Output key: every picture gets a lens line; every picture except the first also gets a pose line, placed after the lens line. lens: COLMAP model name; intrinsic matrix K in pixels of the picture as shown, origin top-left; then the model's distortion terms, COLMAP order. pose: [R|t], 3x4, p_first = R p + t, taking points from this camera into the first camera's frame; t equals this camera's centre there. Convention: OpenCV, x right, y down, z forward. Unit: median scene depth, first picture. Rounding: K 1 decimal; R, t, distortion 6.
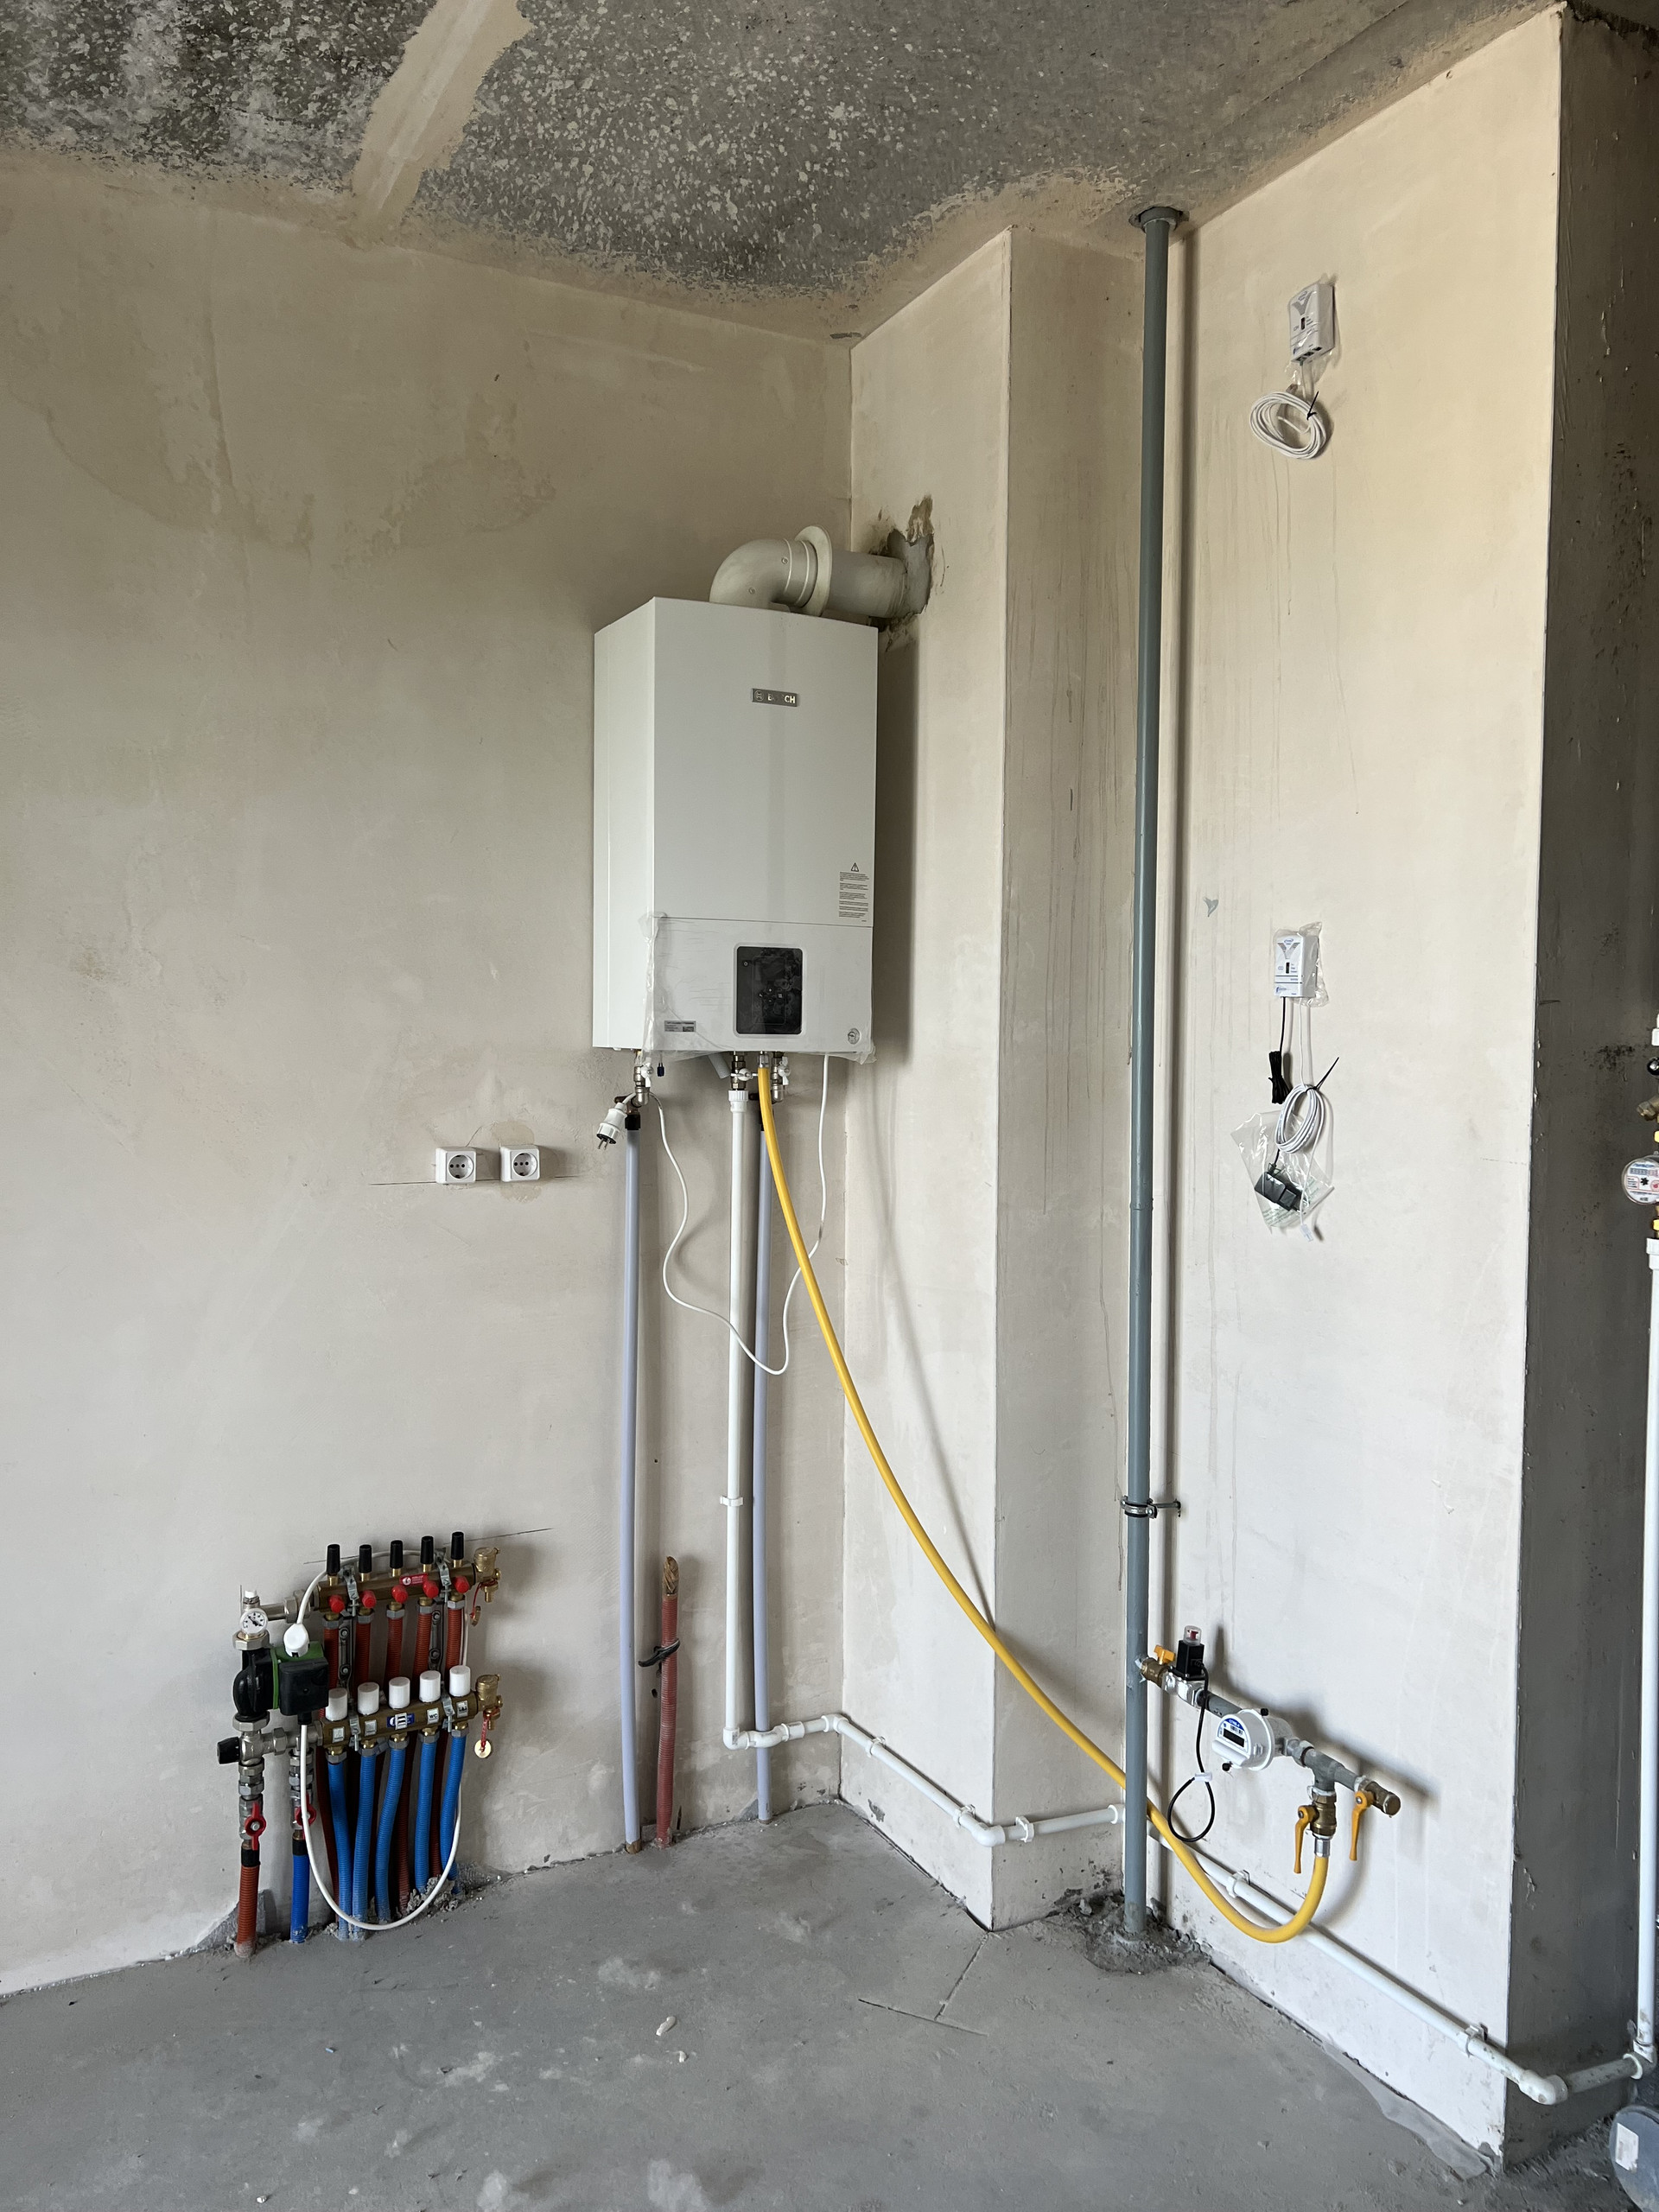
lens RADIAL K [[1726.6, 0, 829.5], [0, 1726.6, 1106.0], [0, 0, 1]] dist [0.052866, -0.053193]
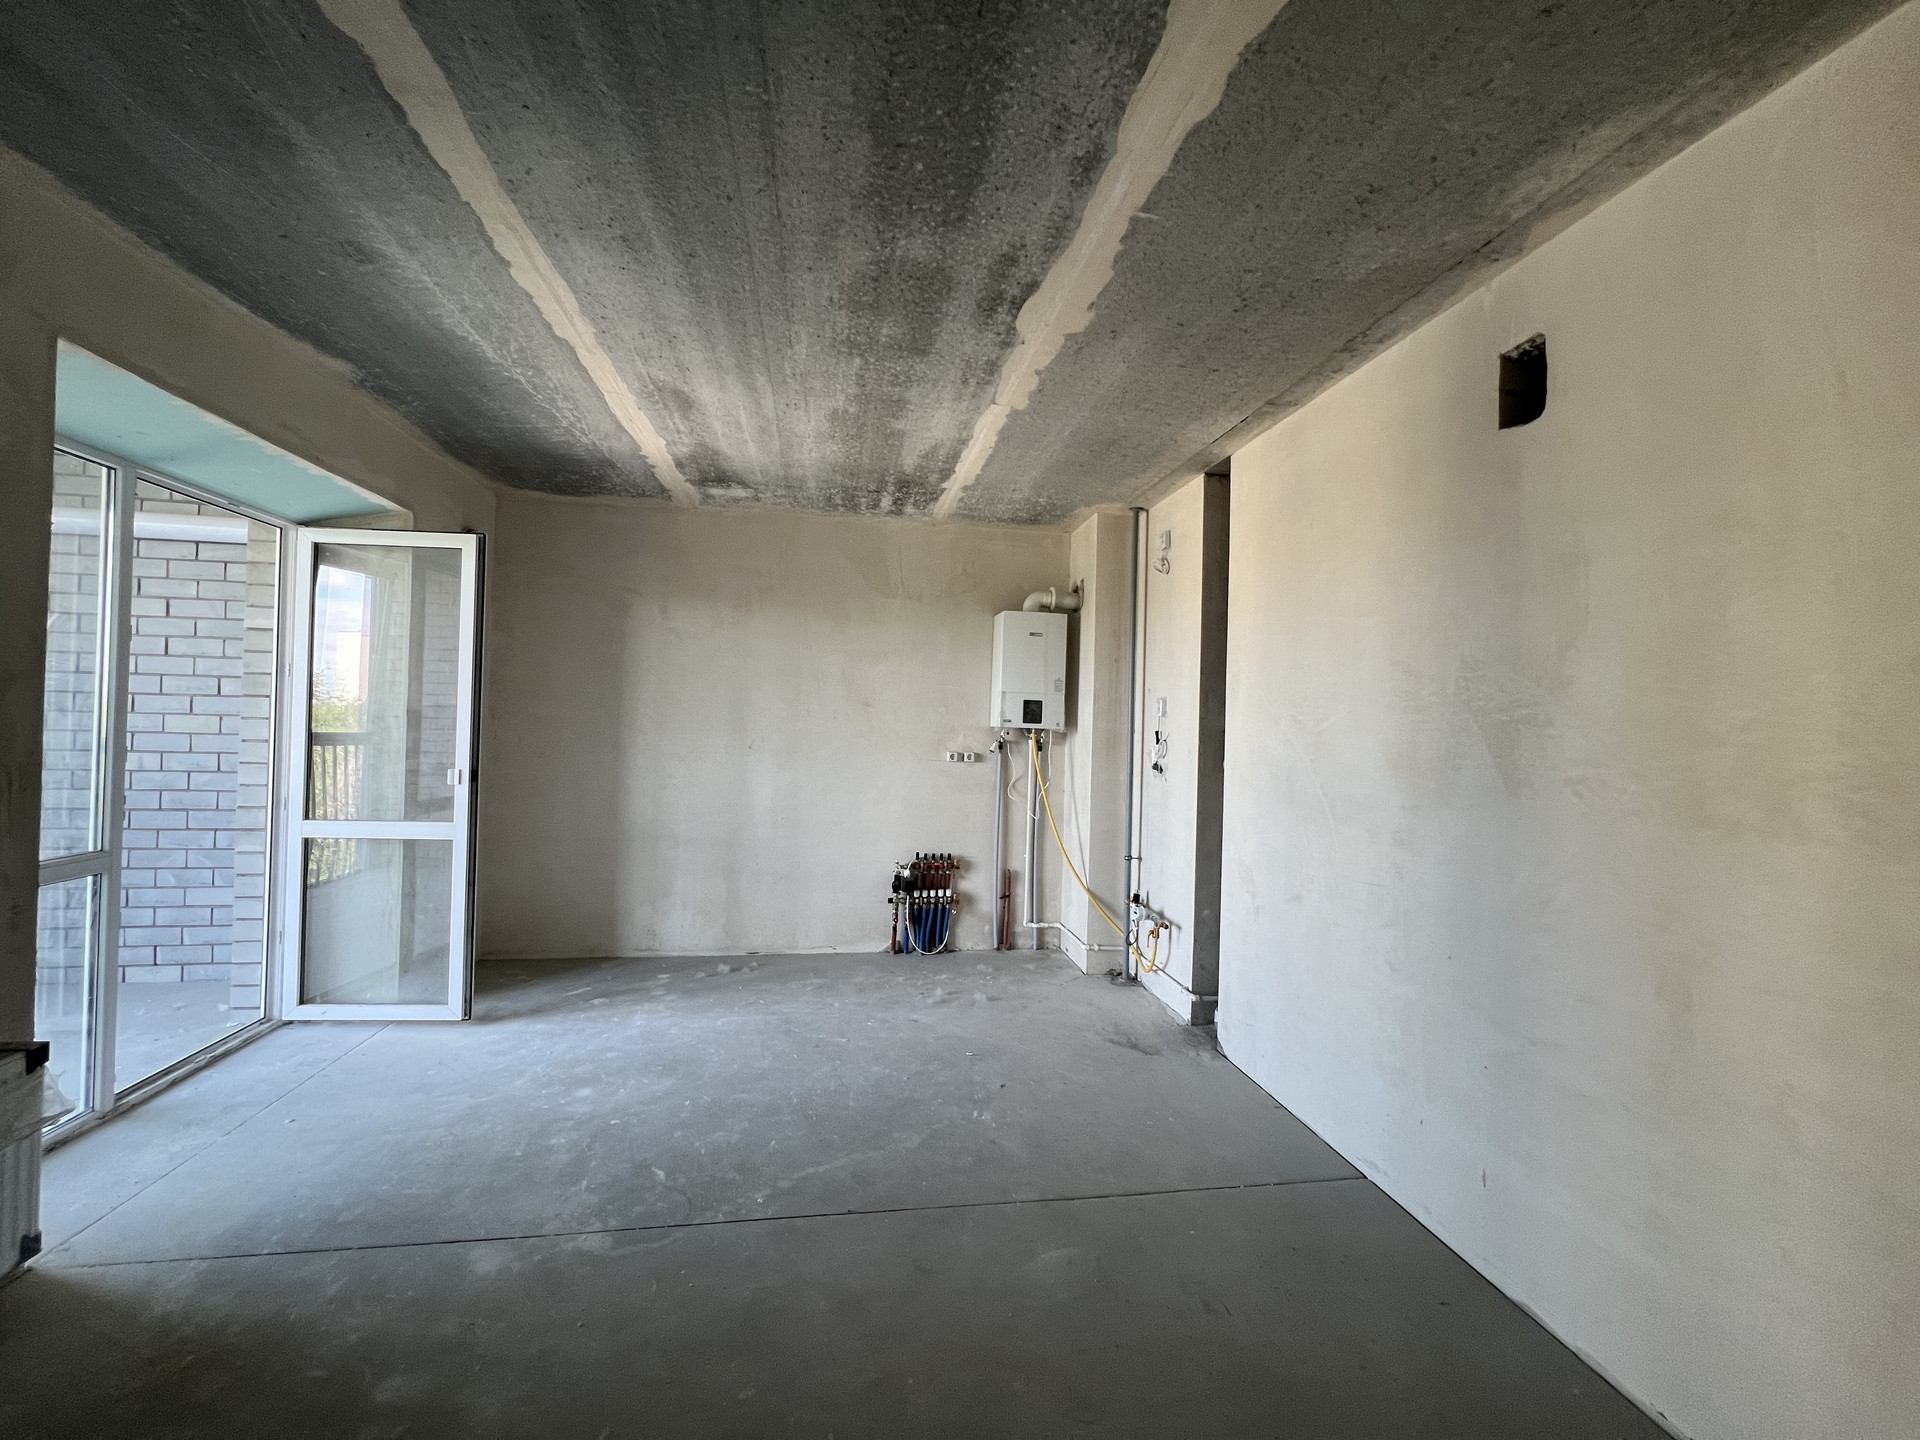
lens RADIAL K [[782.3, 0, 963.4], [0, 782.3, 716.1], [0, 0, 1]] dist [0.001148, -0.000039]
pose [[0.954274, 0.018127, -0.298382, 0.319382], [-0.036447, 0.997768, -0.055950, 0.041090], [0.296702, 0.064267, 0.952805, -0.638038]]
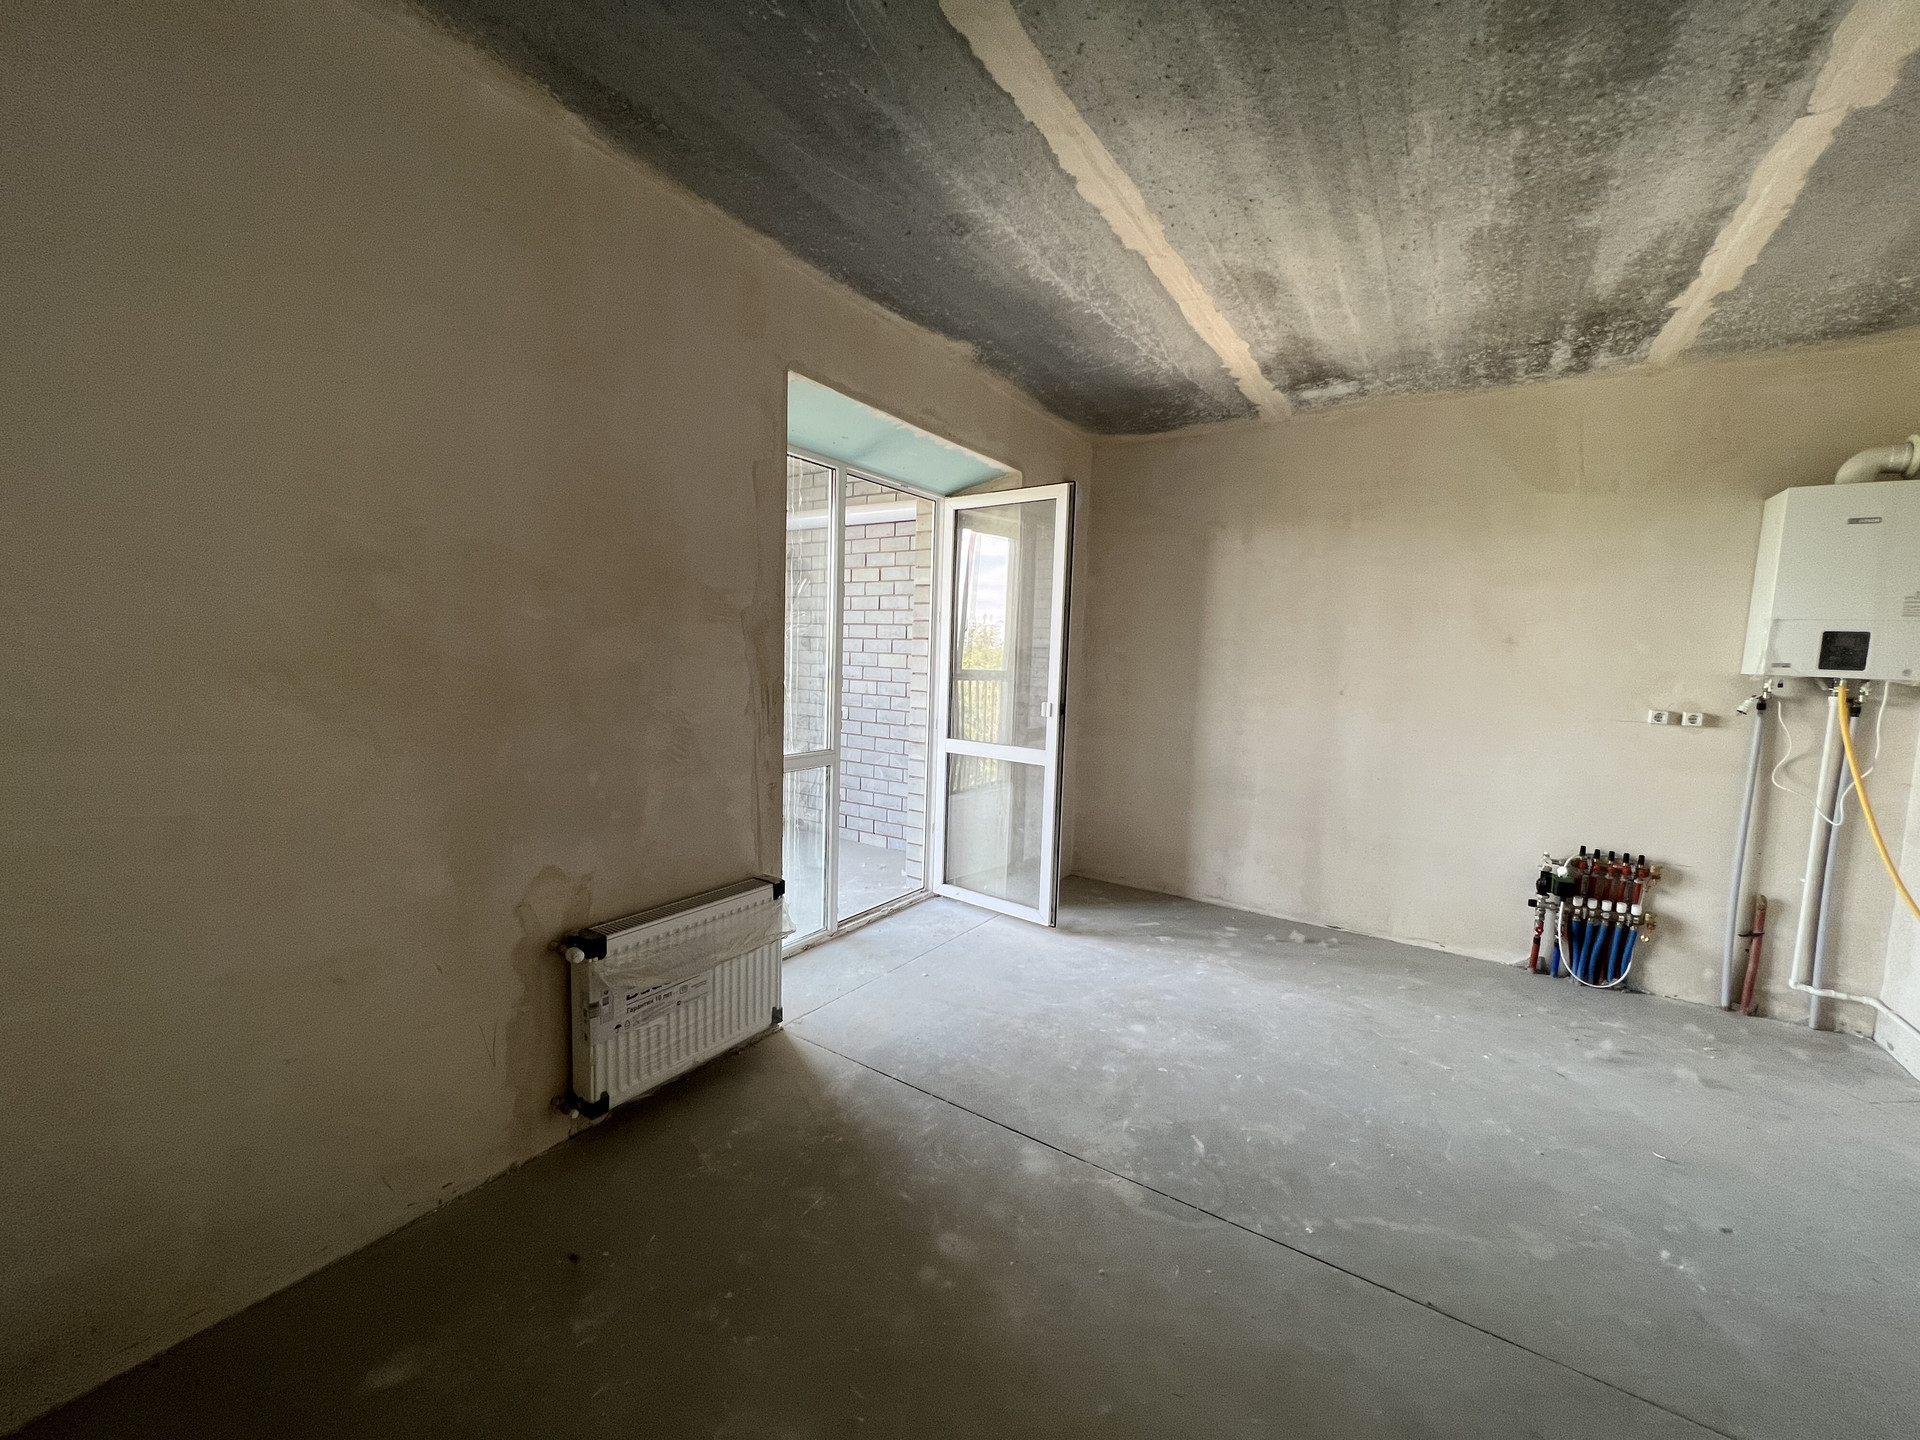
lens RADIAL K [[770.6, 0, 951.9], [0, 770.6, 719.5], [0, 0, 1]] dist [0.000022, 0.000291]
pose [[0.488824, 0.089382, -0.867792, 0.272605], [-0.071149, 0.995508, 0.062459, 0.041556], [0.869476, 0.031211, 0.492988, -0.500077]]
